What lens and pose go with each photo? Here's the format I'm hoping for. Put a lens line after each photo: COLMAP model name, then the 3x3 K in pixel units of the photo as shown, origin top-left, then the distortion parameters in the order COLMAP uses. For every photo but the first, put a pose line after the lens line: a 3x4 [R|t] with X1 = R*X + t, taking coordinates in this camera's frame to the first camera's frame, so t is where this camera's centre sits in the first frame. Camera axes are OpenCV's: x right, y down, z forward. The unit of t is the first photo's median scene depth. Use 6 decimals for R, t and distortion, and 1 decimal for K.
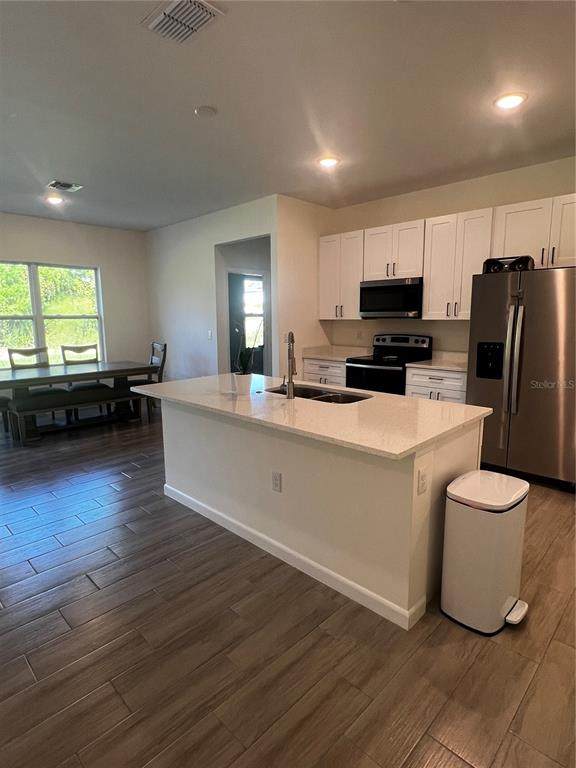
lens RADIAL K [[424.5, 0, 288.0], [0, 424.5, 384.0], [0, 0, 1]] dist [-0.000289, -0.000031]
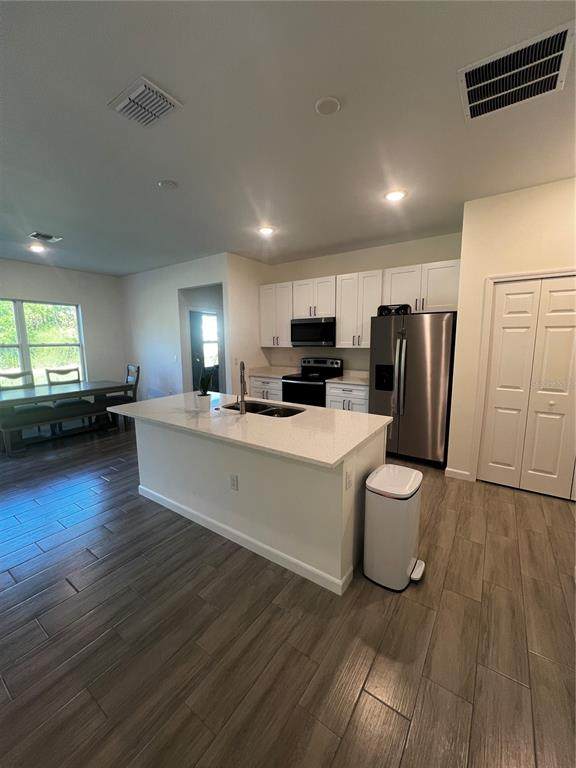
lens RADIAL K [[305.2, 0, 288.0], [0, 305.2, 384.0], [0, 0, 1]] dist [-0.000546, 0.000017]
pose [[0.985627, -0.023544, 0.167287, -0.008747], [0.026094, 0.999574, -0.013060, -0.029238], [-0.166908, 0.017238, 0.985822, 0.056175]]
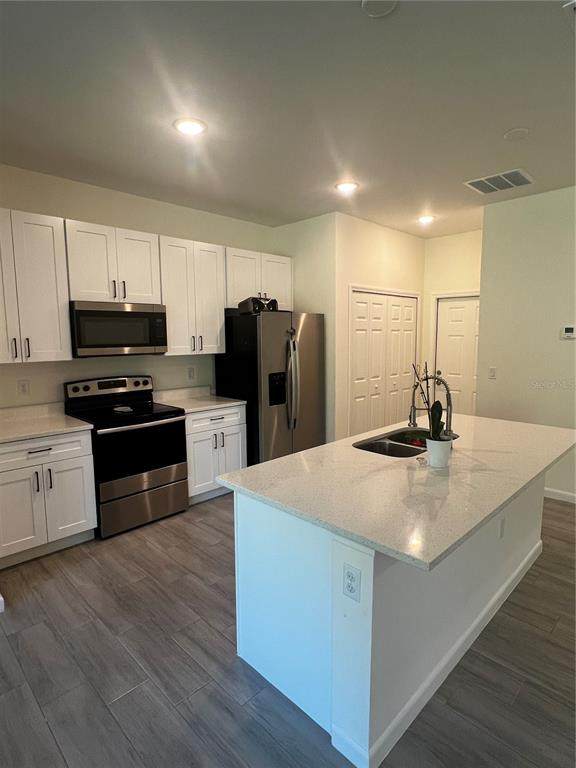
lens RADIAL K [[424.5, 0, 288.0], [0, 424.5, 384.0], [0, 0, 1]] dist [-0.000289, -0.000031]
pose [[0.002812, -0.109751, 0.993955, -0.613886], [0.167450, 0.979976, 0.107734, -0.177166], [-0.985876, 0.166135, 0.021133, 0.913876]]
